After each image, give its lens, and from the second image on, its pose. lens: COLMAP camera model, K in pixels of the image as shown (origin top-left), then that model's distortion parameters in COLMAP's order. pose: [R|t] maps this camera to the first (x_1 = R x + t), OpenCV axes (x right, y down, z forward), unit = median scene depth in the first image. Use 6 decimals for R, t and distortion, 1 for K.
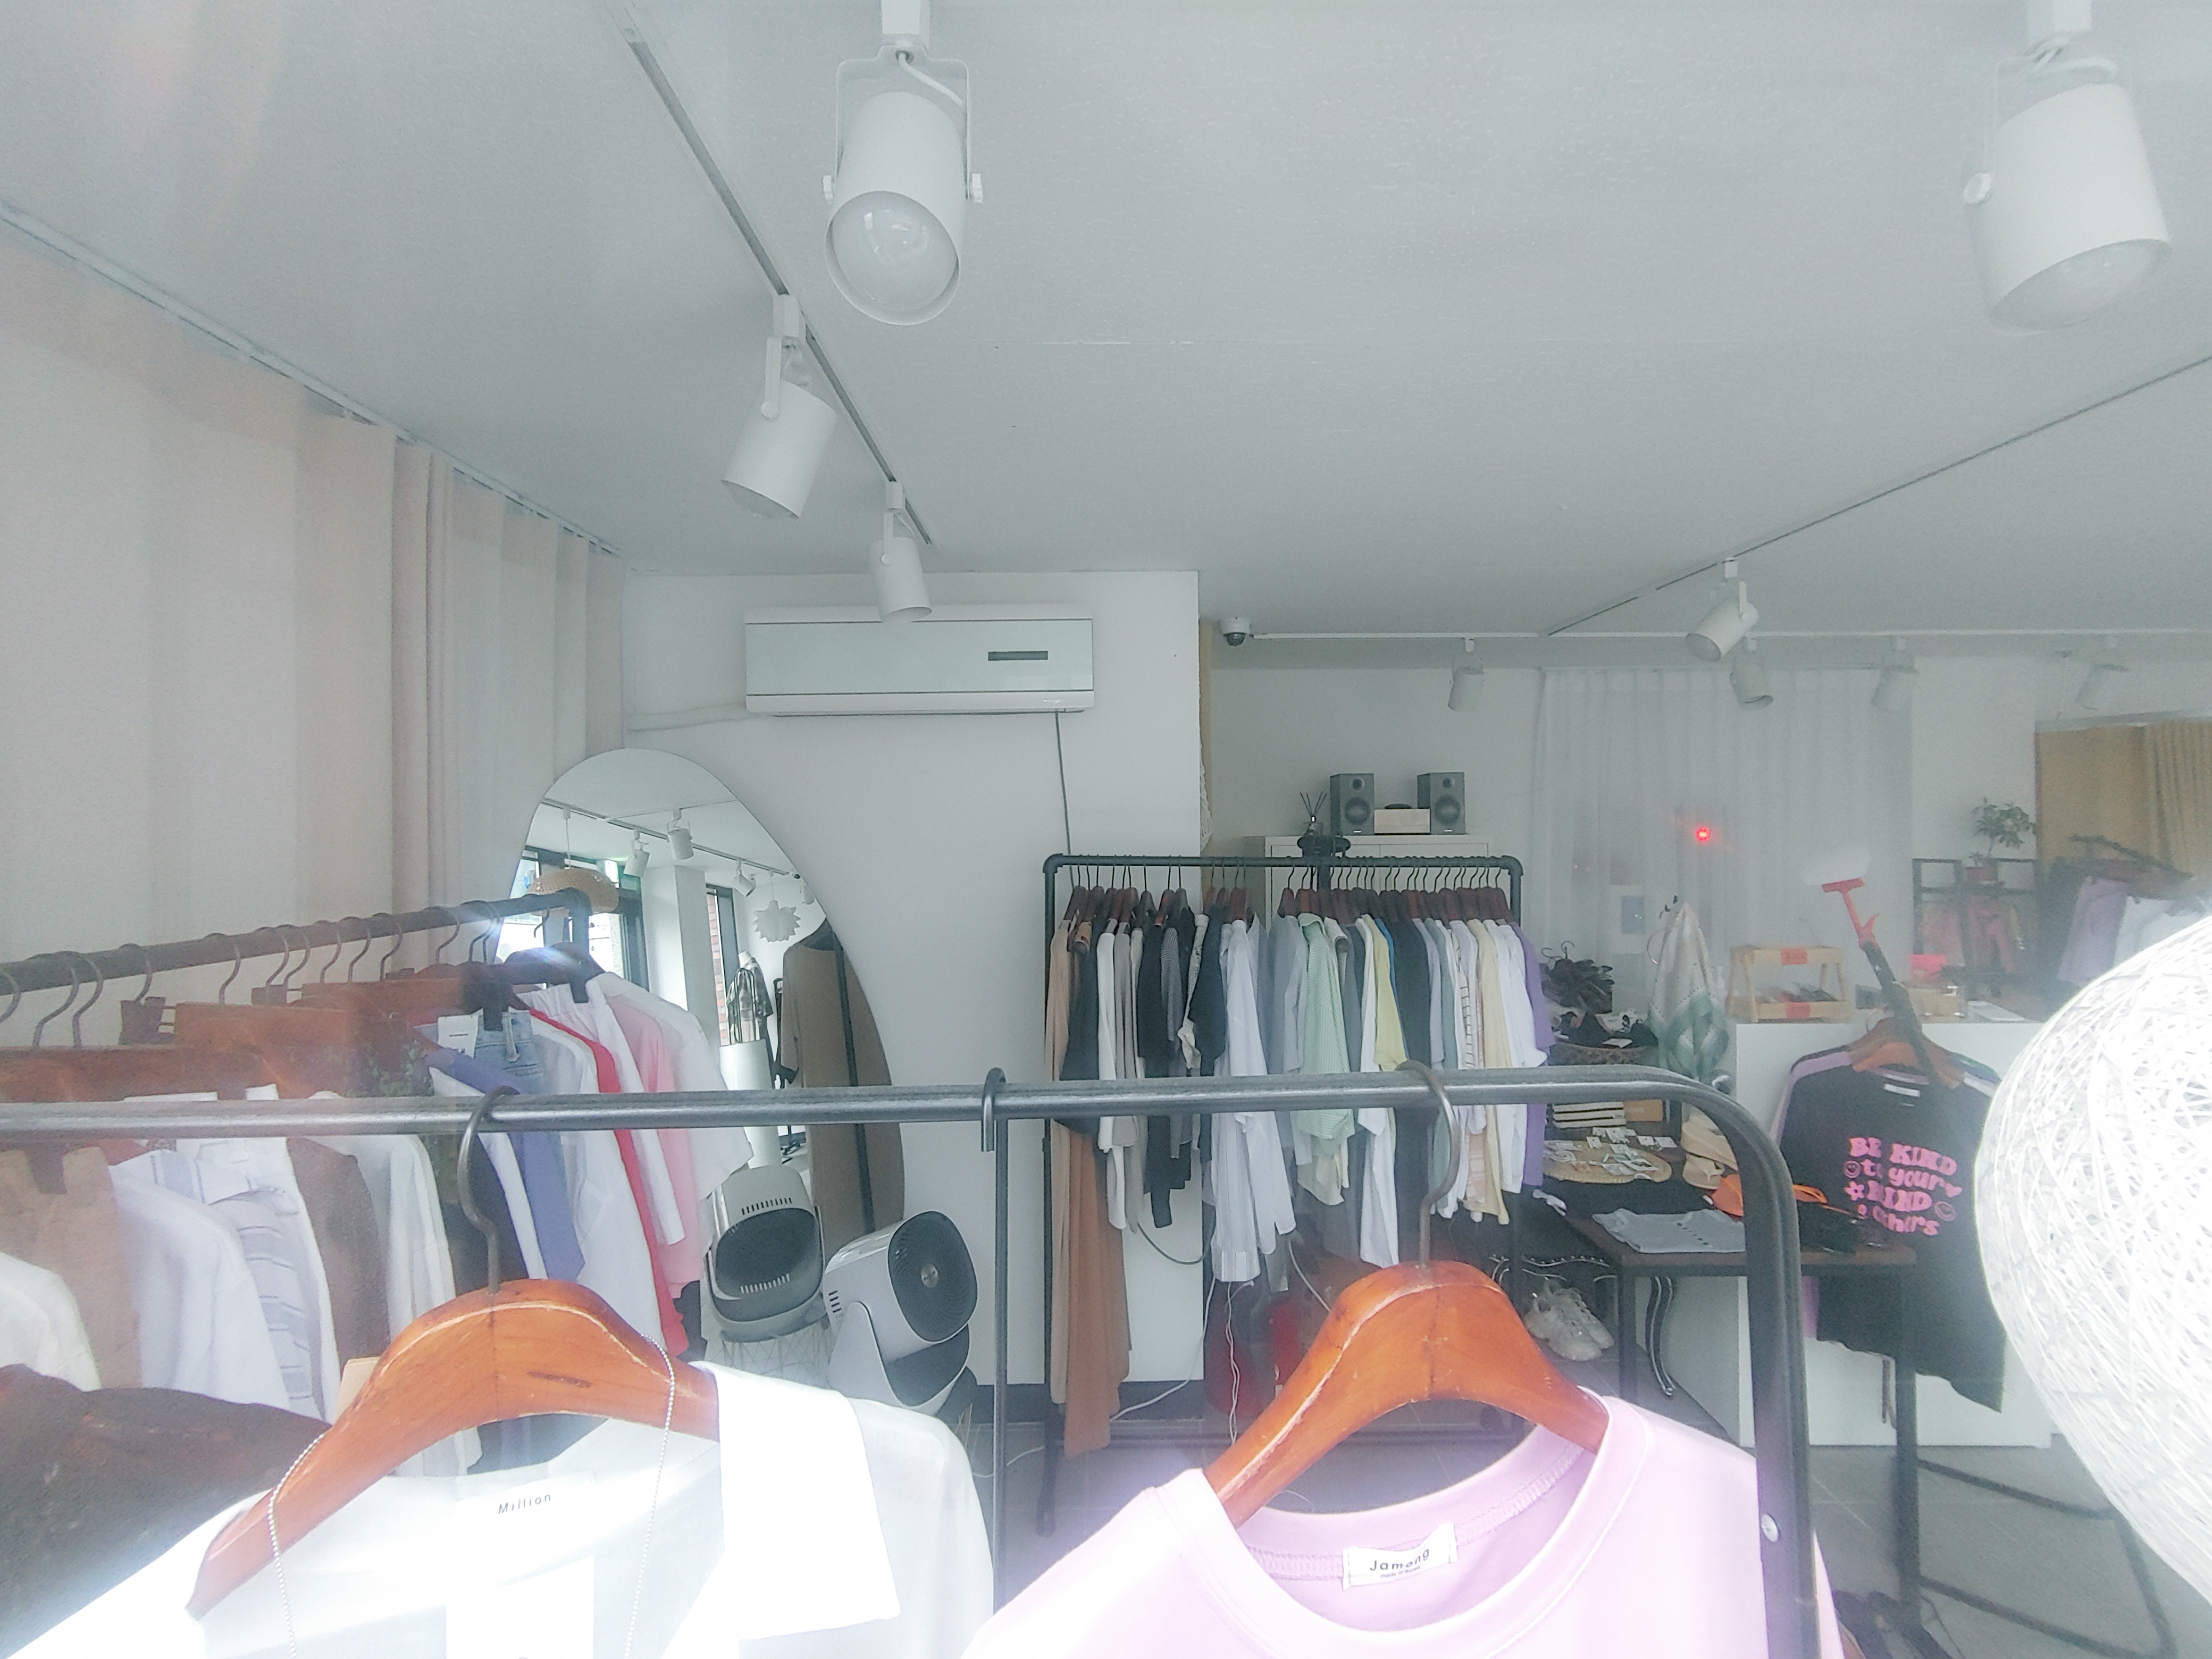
lens RADIAL K [[926.9, 0, 1103.7], [0, 926.9, 826.5], [0, 0, 1]] dist [0.001222, -0.000141]
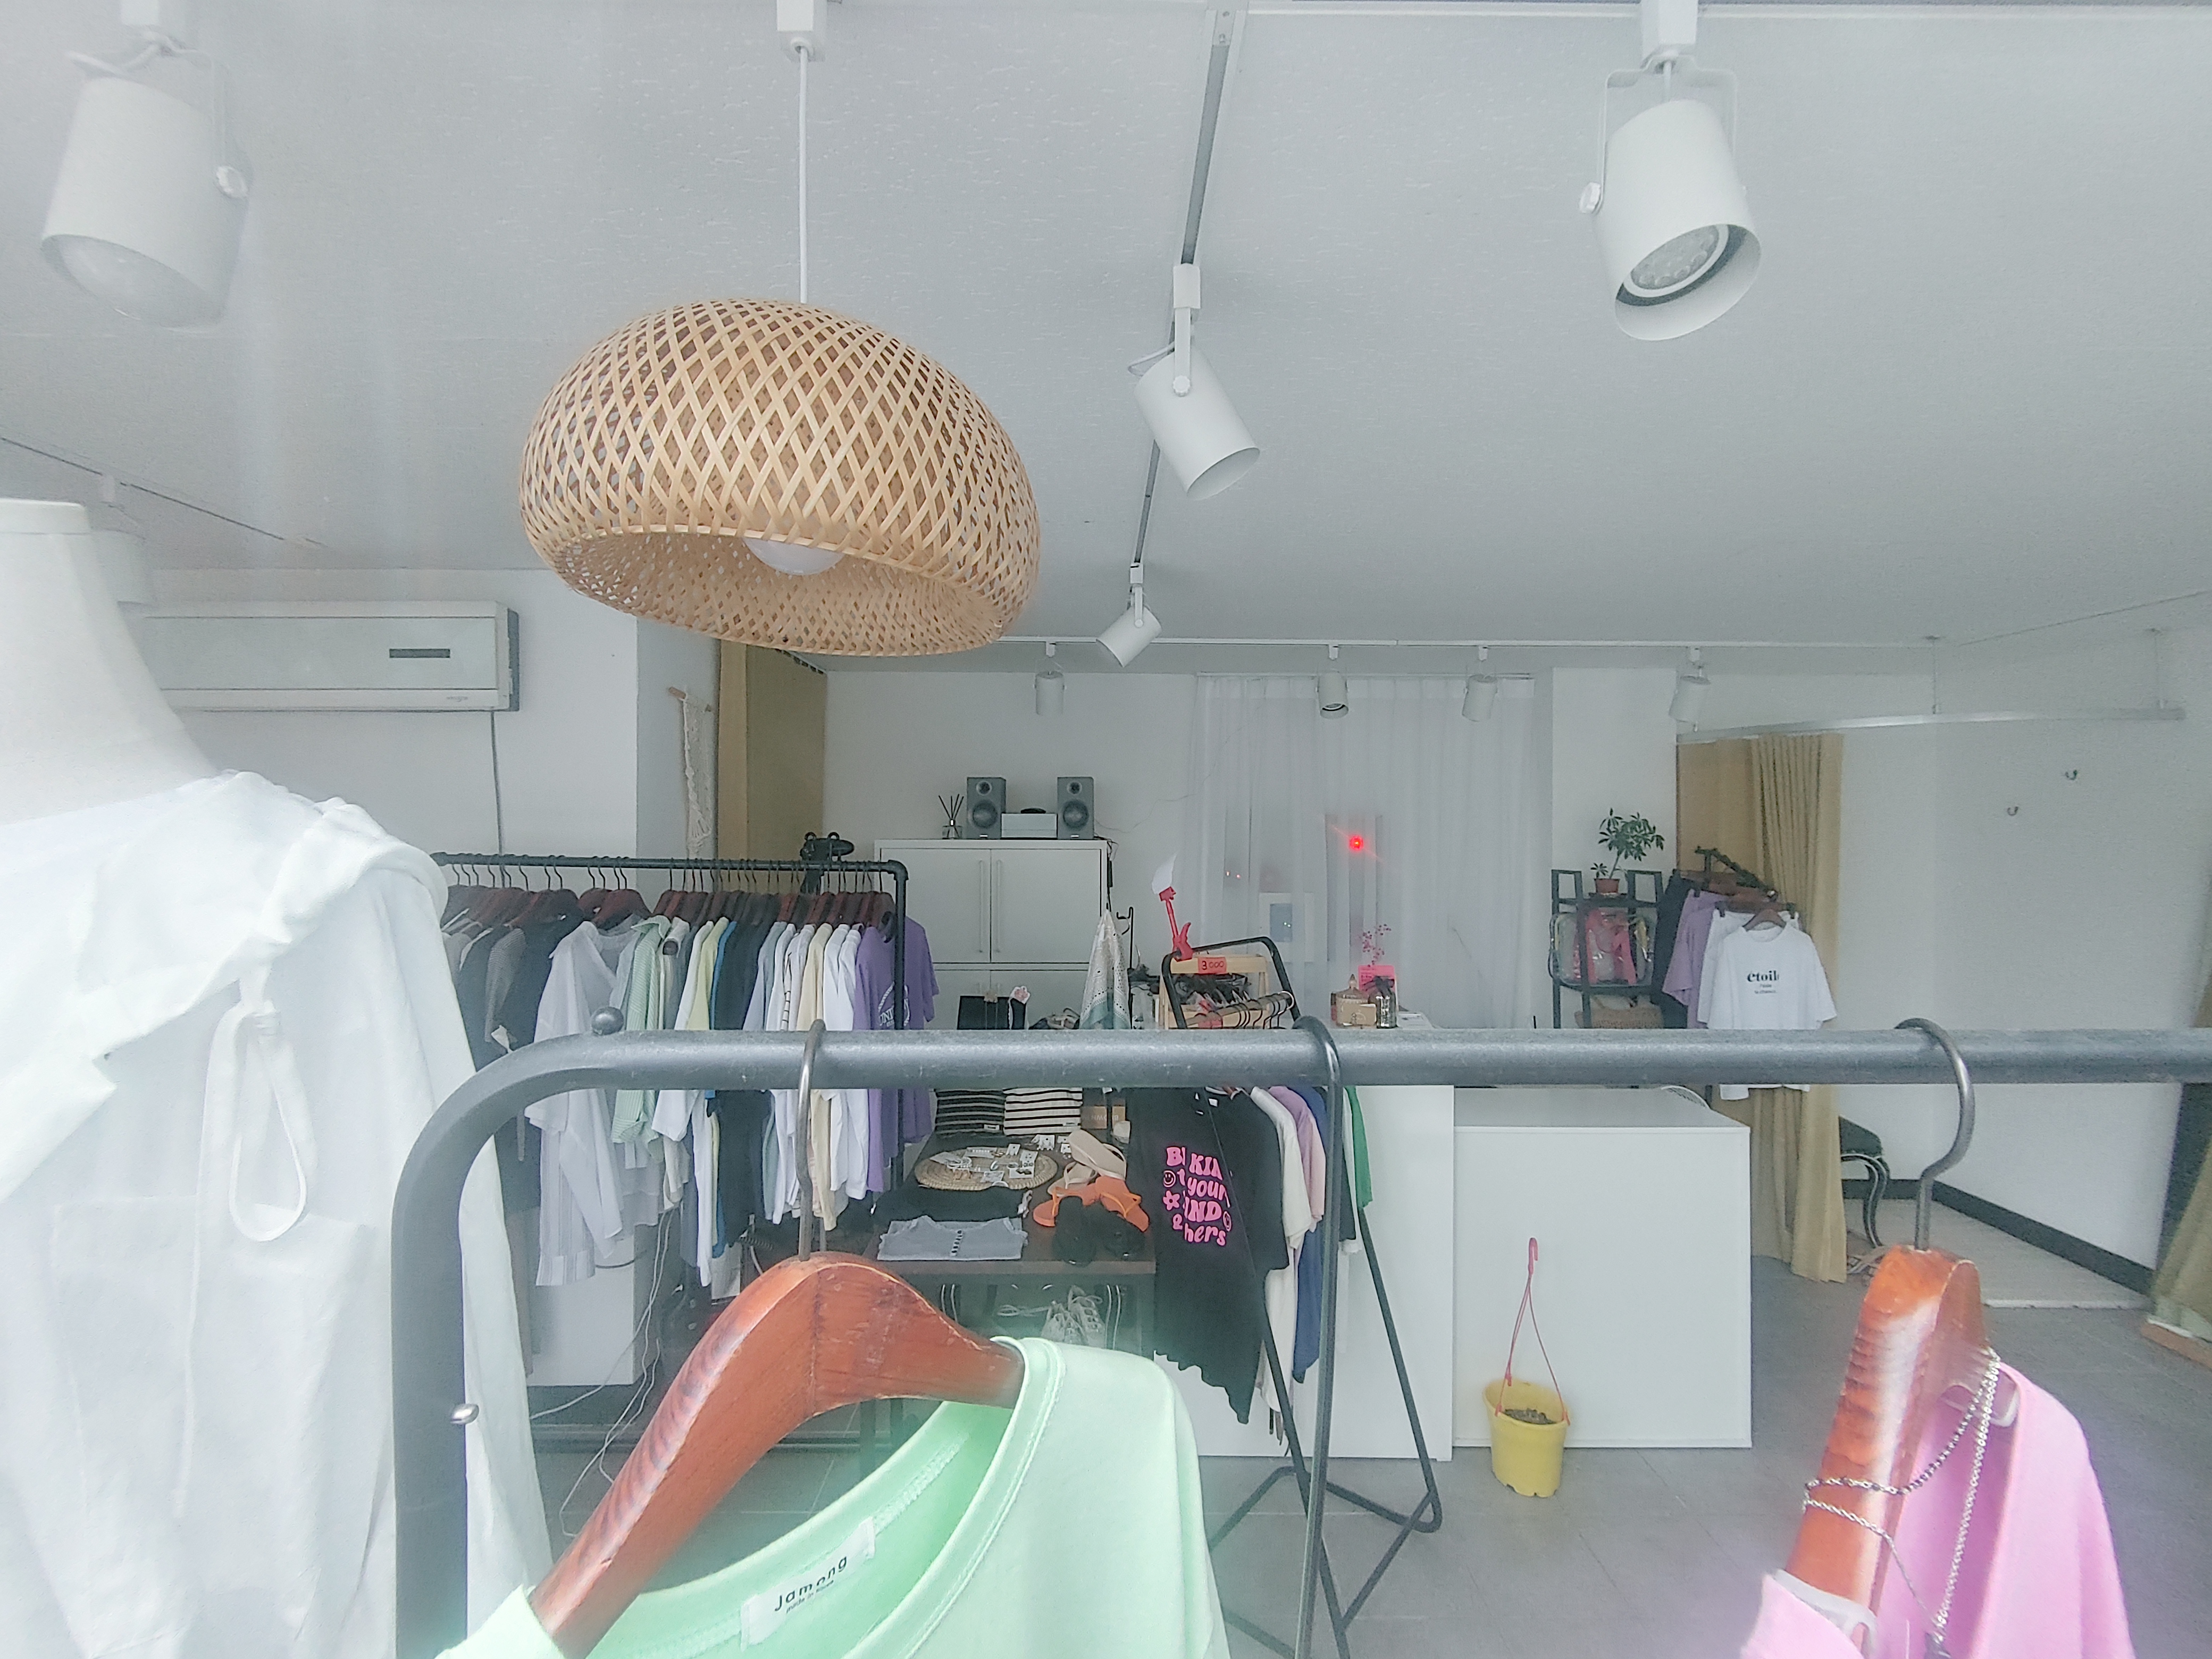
lens RADIAL K [[934.9, 0, 1106.0], [0, 934.9, 829.5], [0, 0, 1]] dist [-0.000246, -0.000621]
pose [[0.999919, 0.011822, 0.004702, 0.608283], [-0.011819, 0.999930, -0.000621, -0.003574], [-0.004709, 0.000566, 0.999989, -0.003539]]
